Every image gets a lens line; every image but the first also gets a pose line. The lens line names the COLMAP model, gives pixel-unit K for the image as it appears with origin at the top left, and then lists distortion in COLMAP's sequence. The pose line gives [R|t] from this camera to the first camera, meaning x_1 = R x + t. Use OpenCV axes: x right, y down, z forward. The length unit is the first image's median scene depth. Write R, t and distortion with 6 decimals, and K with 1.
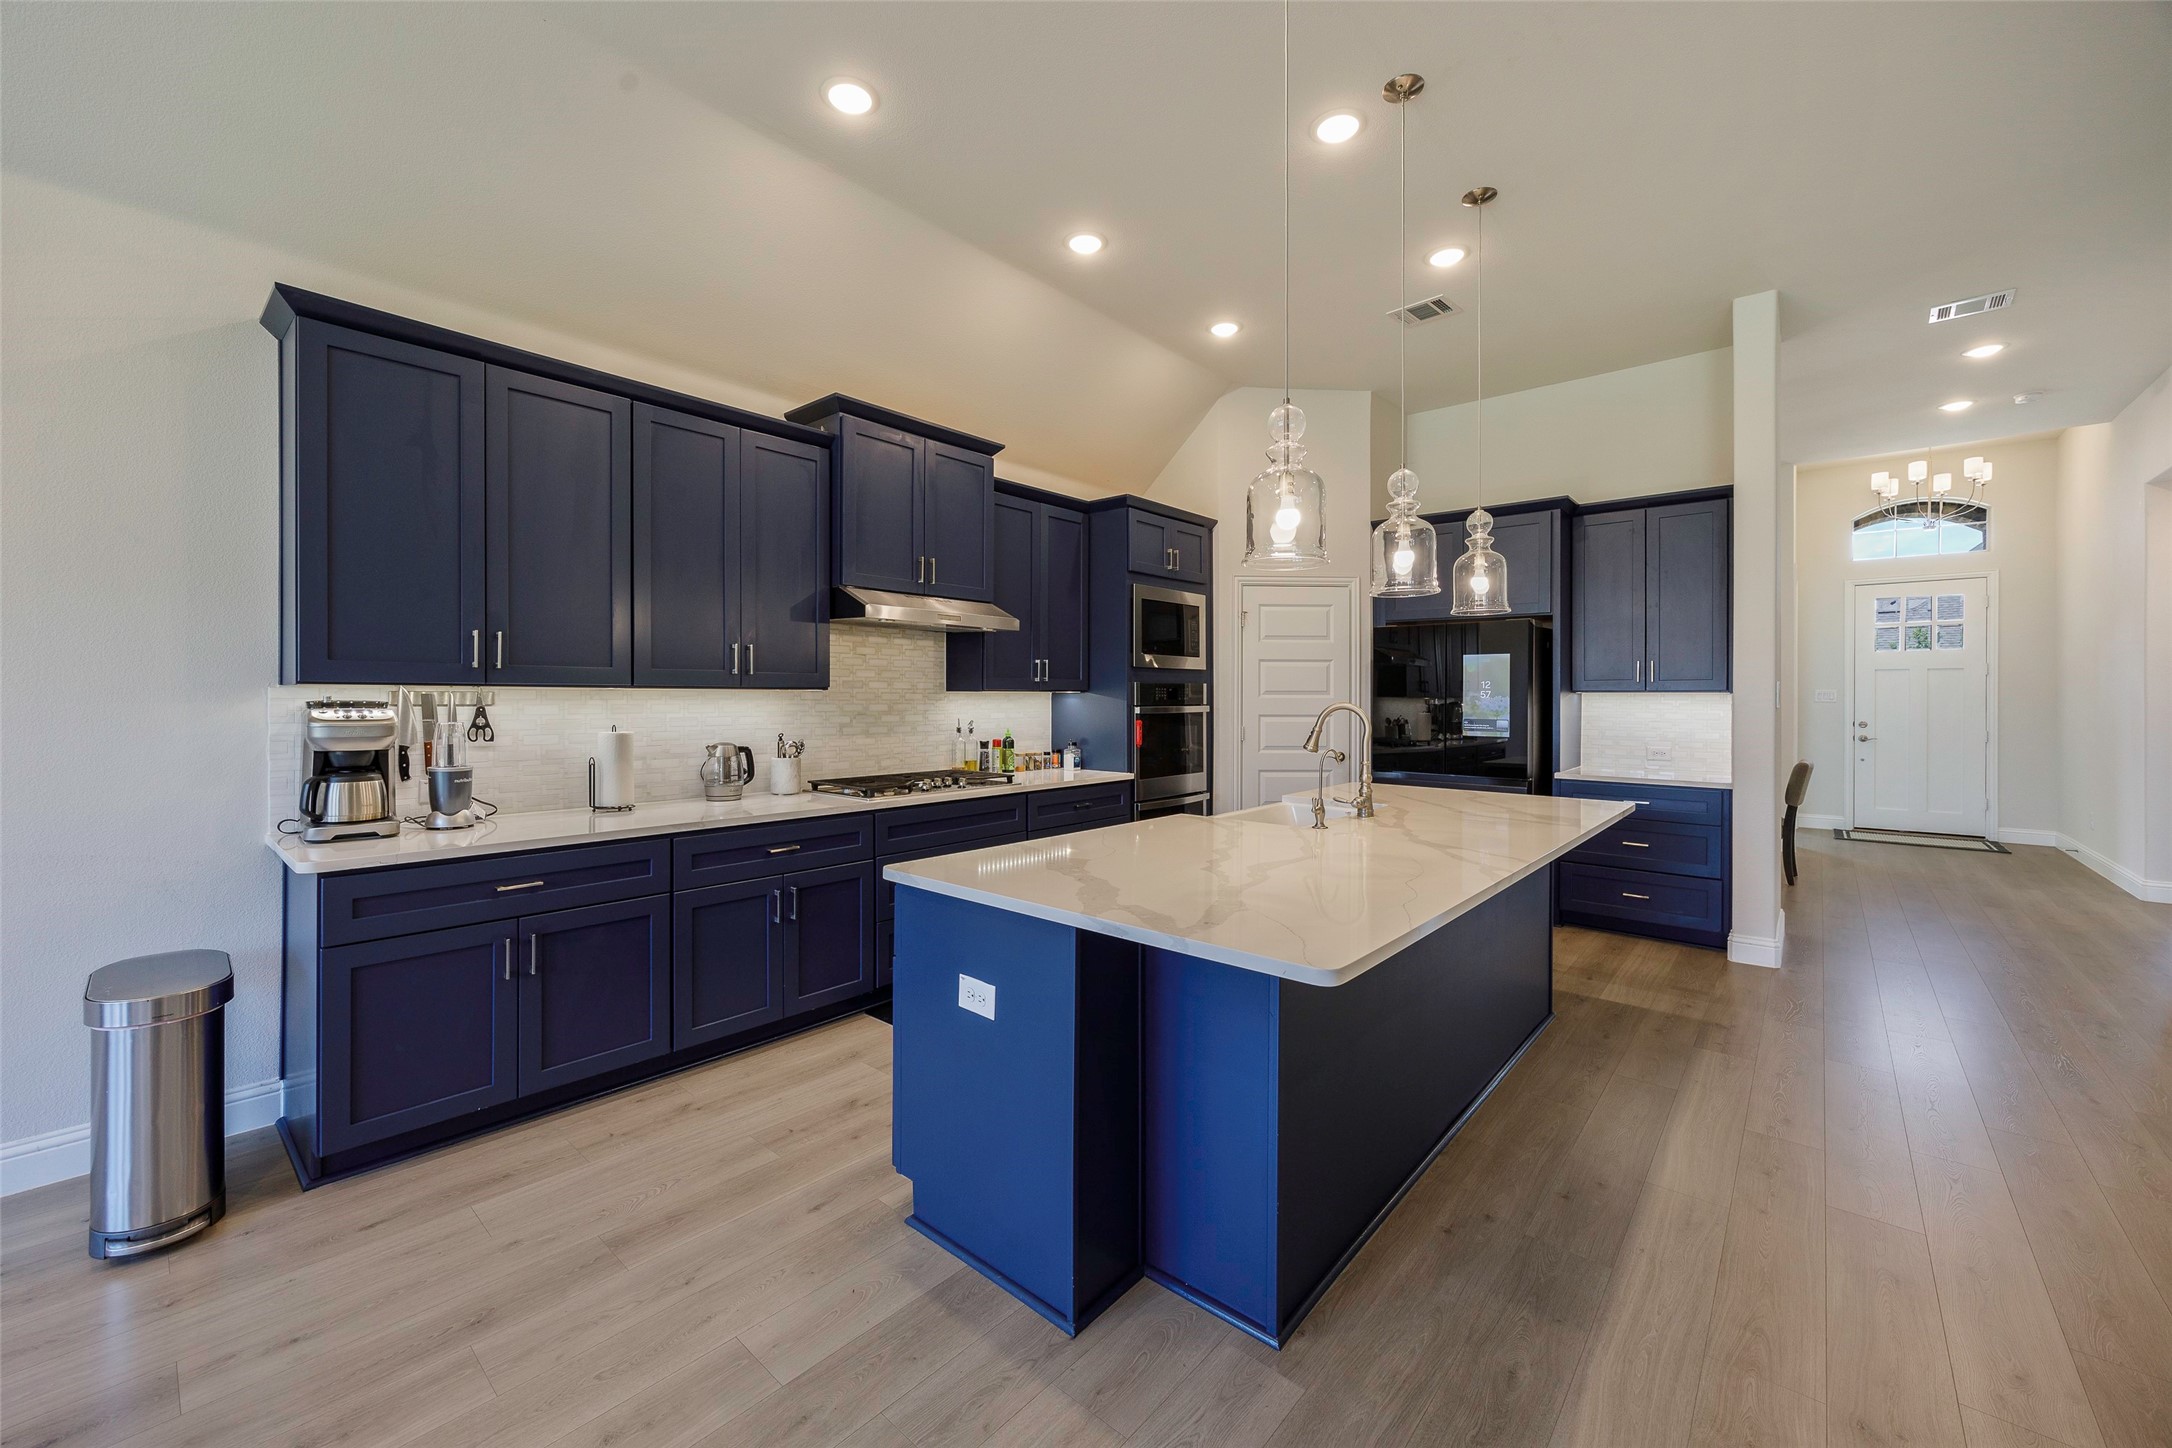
lens RADIAL K [[853.8, 0, 1076.3], [0, 853.8, 706.6], [0, 0, 1]] dist [-0.001976, -0.000633]
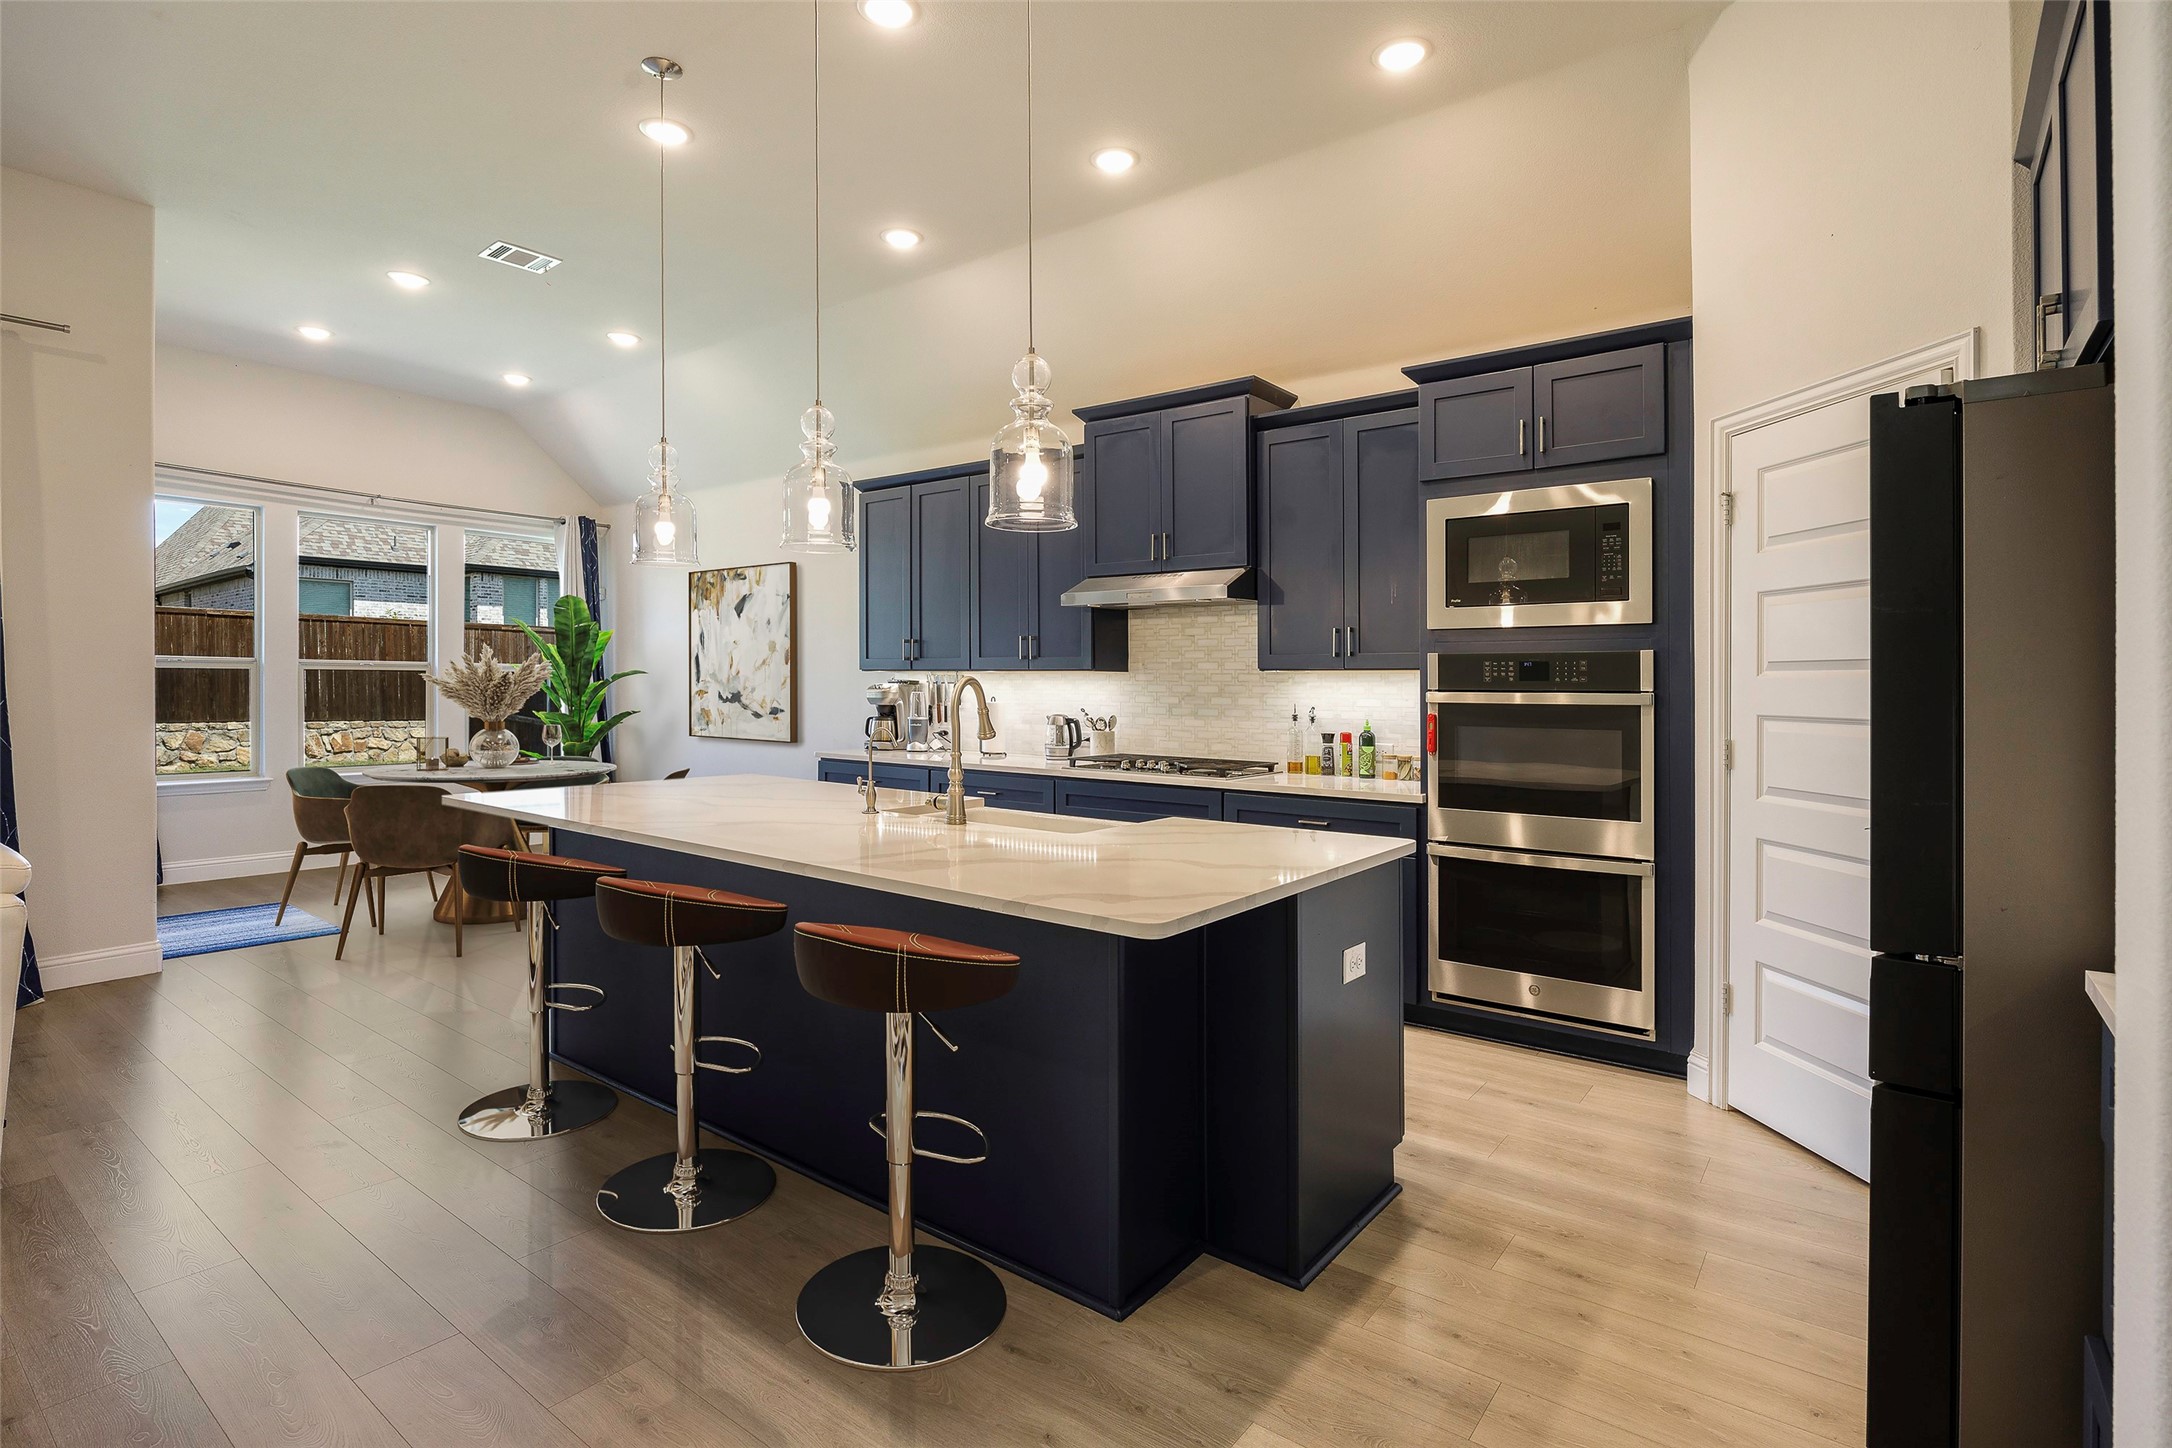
lens RADIAL K [[1035.9, 0, 1088.3], [0, 1035.9, 722.2], [0, 0, 1]] dist [-0.026411, -0.000122]
pose [[0.076790, 0.033934, -0.996470, 0.936856], [-0.014889, 0.999348, 0.032884, 0.001997], [0.996936, 0.012311, 0.077245, 0.774285]]
